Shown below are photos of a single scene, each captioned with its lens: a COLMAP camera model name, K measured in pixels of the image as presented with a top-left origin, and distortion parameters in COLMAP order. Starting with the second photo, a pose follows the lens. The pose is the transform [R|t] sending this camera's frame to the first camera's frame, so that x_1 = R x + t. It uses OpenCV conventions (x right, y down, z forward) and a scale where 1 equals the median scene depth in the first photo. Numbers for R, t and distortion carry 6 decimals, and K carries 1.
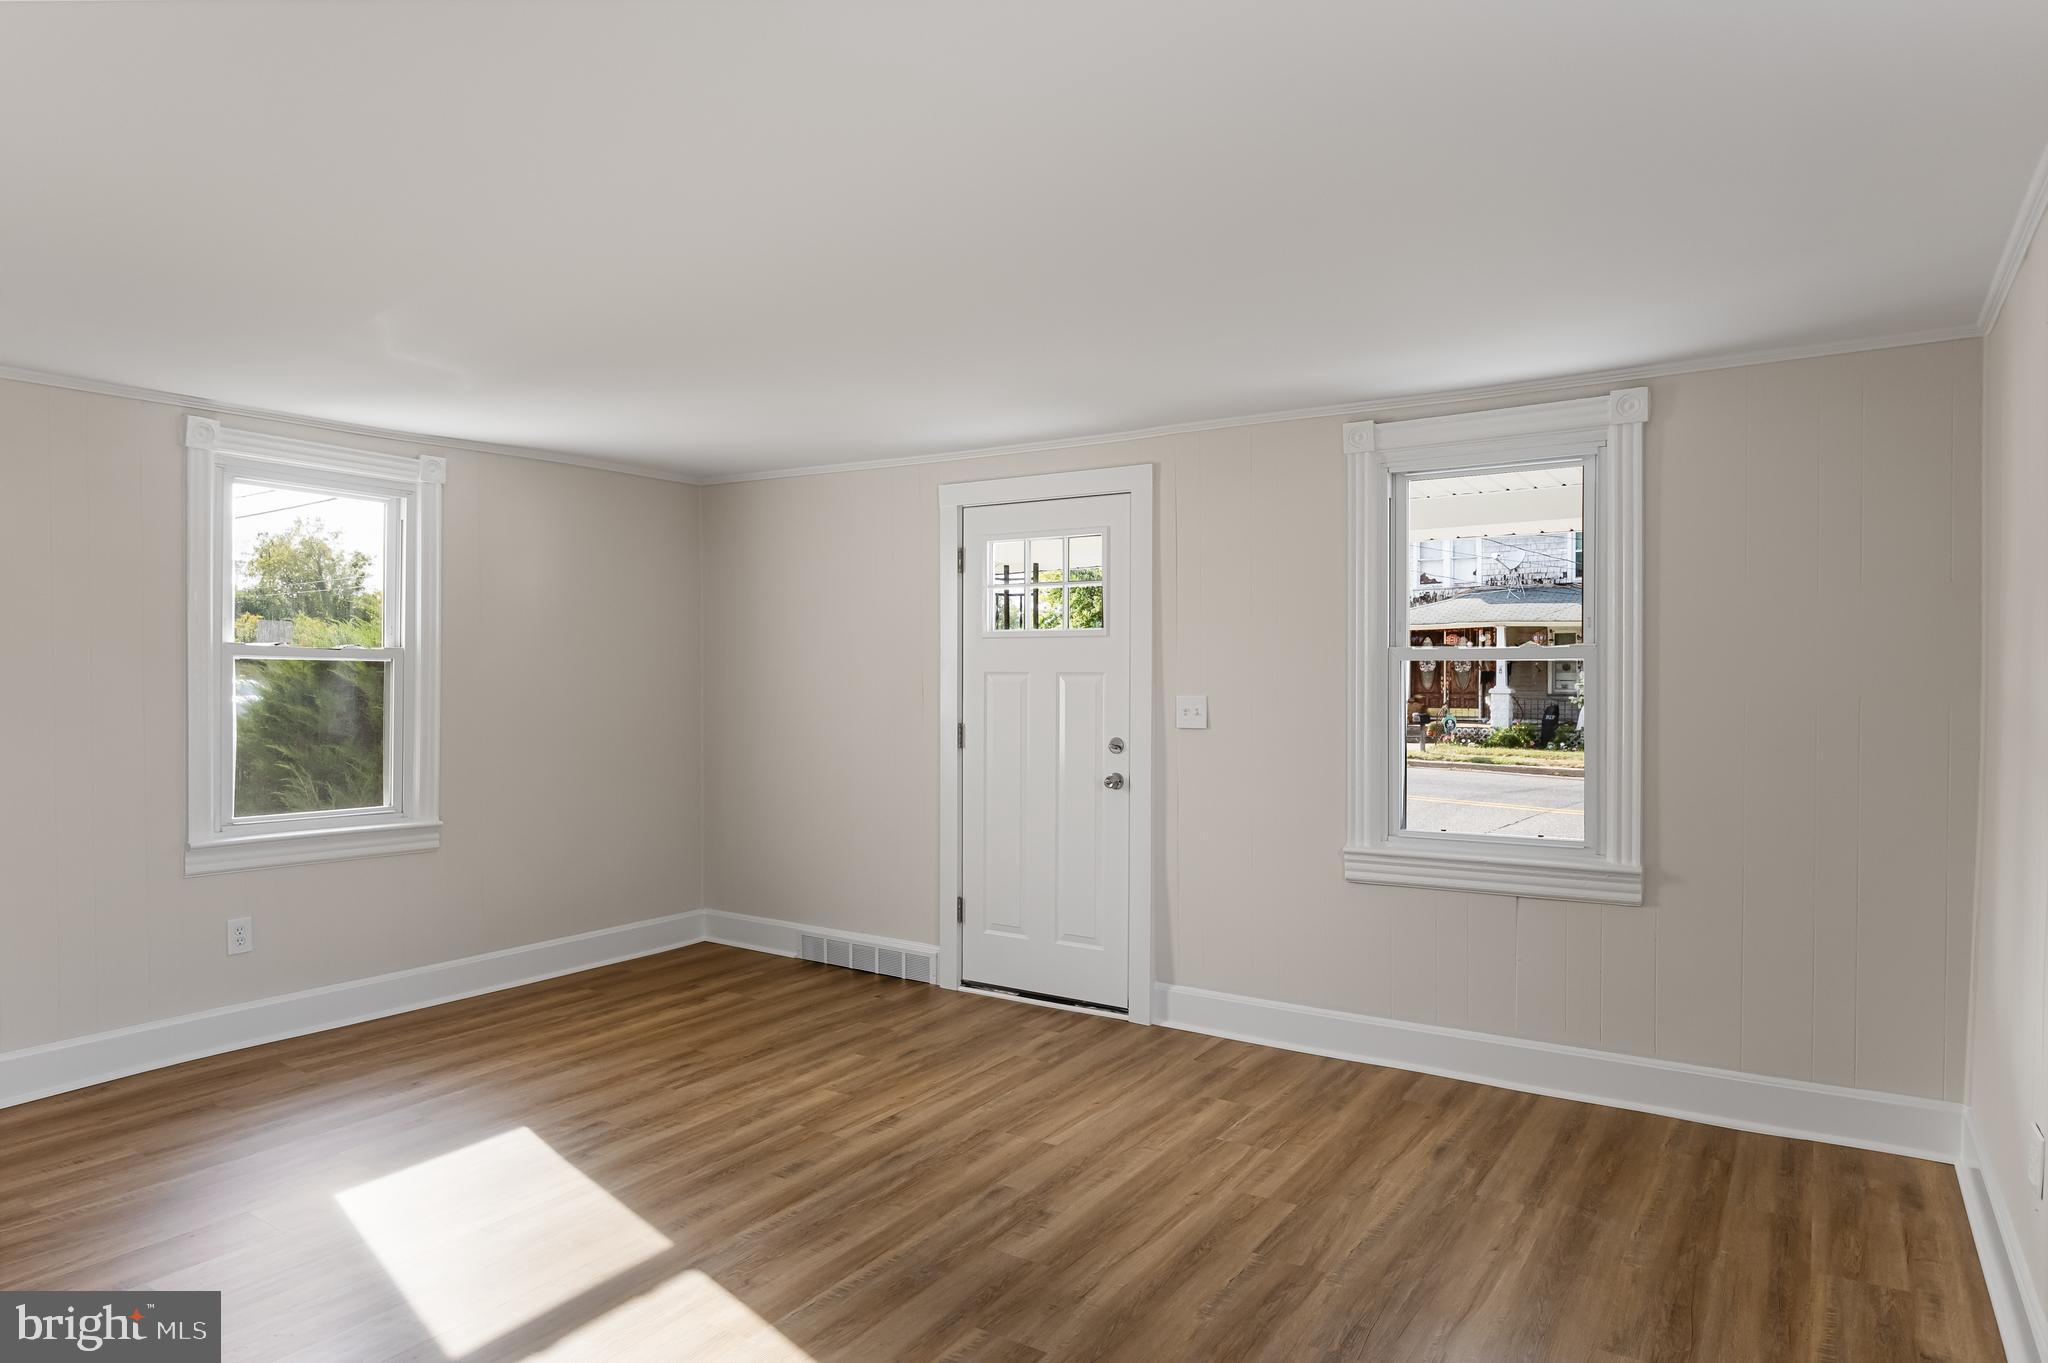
lens RADIAL K [[1220.6, 0, 1024.0], [0, 1220.6, 681.5], [0, 0, 1]] dist [-0.006413, 0.000052]
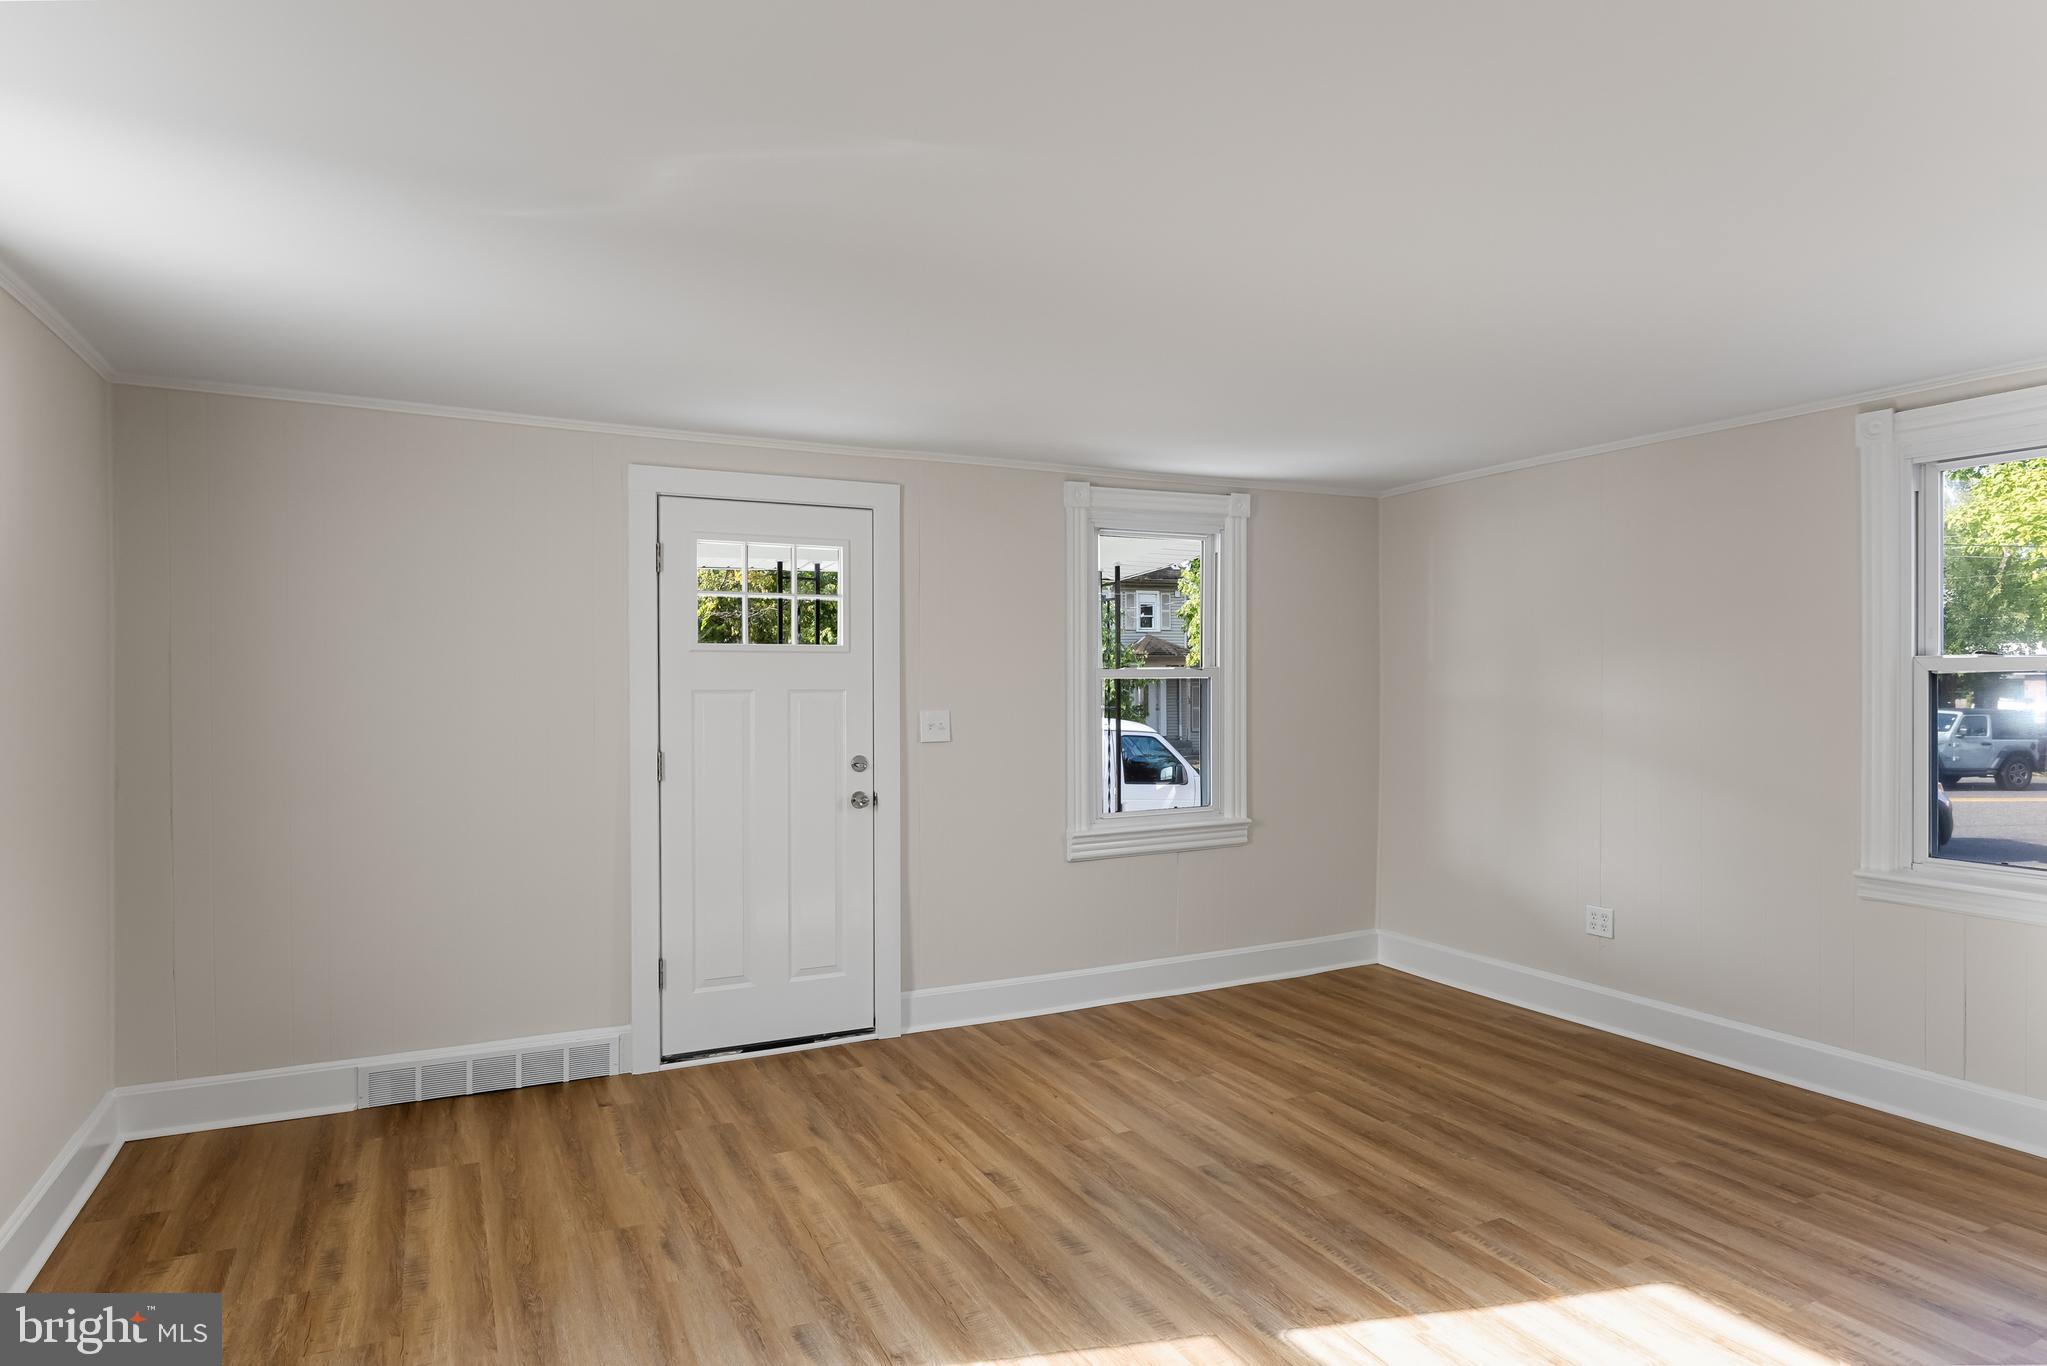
lens RADIAL K [[1139.7, 0, 1018.2], [0, 1139.7, 683.8], [0, 0, 1]] dist [-0.001771, -0.000683]
pose [[0.510758, -0.003151, 0.859719, -0.766233], [0.012205, 0.999919, -0.003587, -0.008394], [-0.859638, 0.012325, 0.510755, 0.493503]]
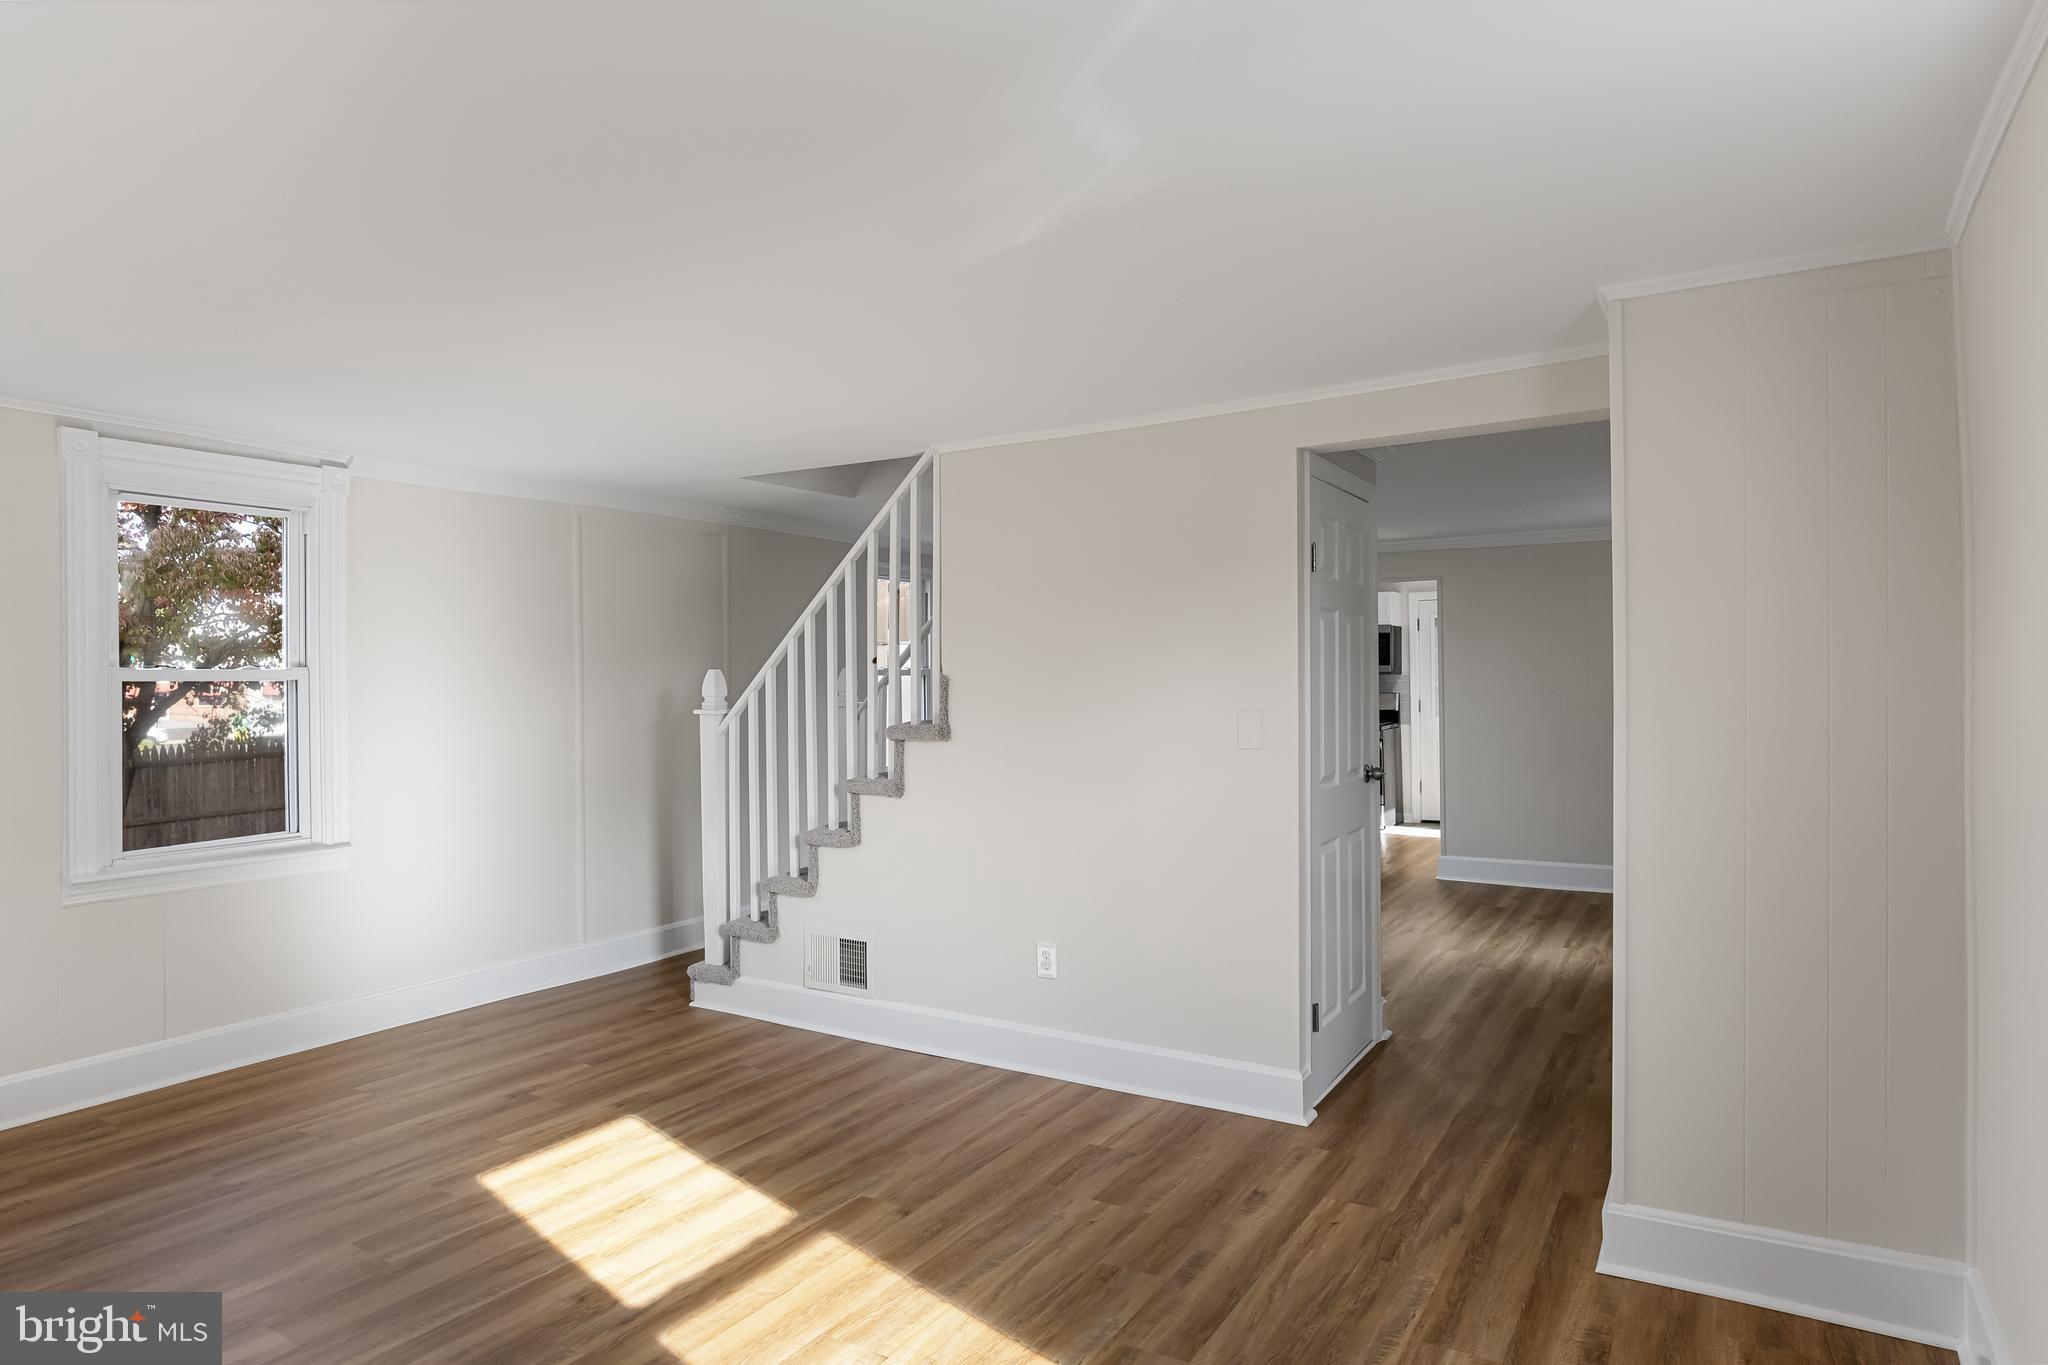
lens RADIAL K [[1164.8, 0, 1024.0], [0, 1164.8, 682.5], [0, 0, 1]] dist [-0.005005, -0.000864]
pose [[-0.999595, -0.001766, -0.028420, -0.381510], [-0.002066, 0.999943, 0.010522, -0.022833], [0.028399, 0.010577, -0.999541, 1.329162]]
